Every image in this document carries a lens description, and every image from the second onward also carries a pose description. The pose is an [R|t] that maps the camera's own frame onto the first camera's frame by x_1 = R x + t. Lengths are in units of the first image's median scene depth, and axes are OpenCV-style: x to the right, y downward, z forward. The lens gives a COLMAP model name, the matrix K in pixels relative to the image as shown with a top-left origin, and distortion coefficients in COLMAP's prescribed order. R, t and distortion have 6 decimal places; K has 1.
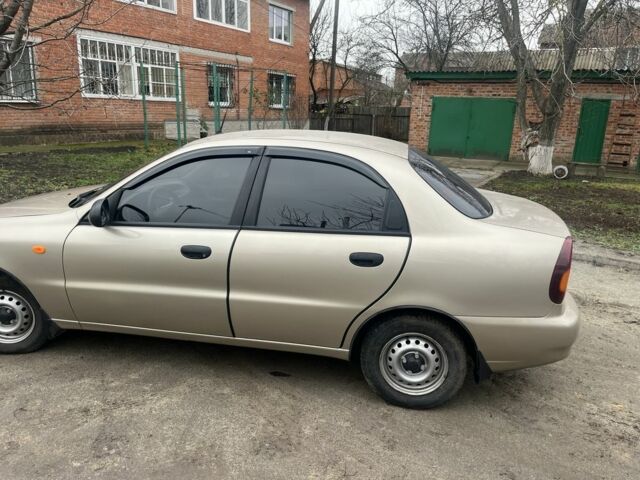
lens RADIAL K [[492.4, 0, 320.0], [0, 492.4, 240.0], [0, 0, 1]] dist [0.061164, -0.082969]
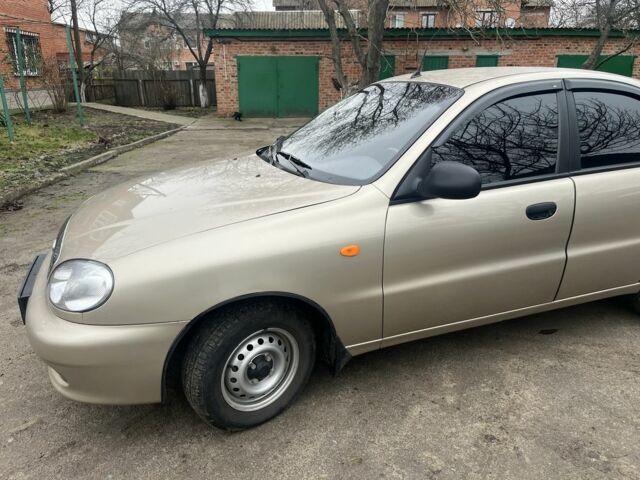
lens RADIAL K [[492.4, 0, 320.0], [0, 492.4, 240.0], [0, 0, 1]] dist [0.061164, -0.082969]
pose [[0.847951, -0.199703, 0.491017, -0.880513], [0.169001, 0.979828, 0.106657, -0.070827], [-0.502412, -0.007457, 0.864596, 0.412766]]
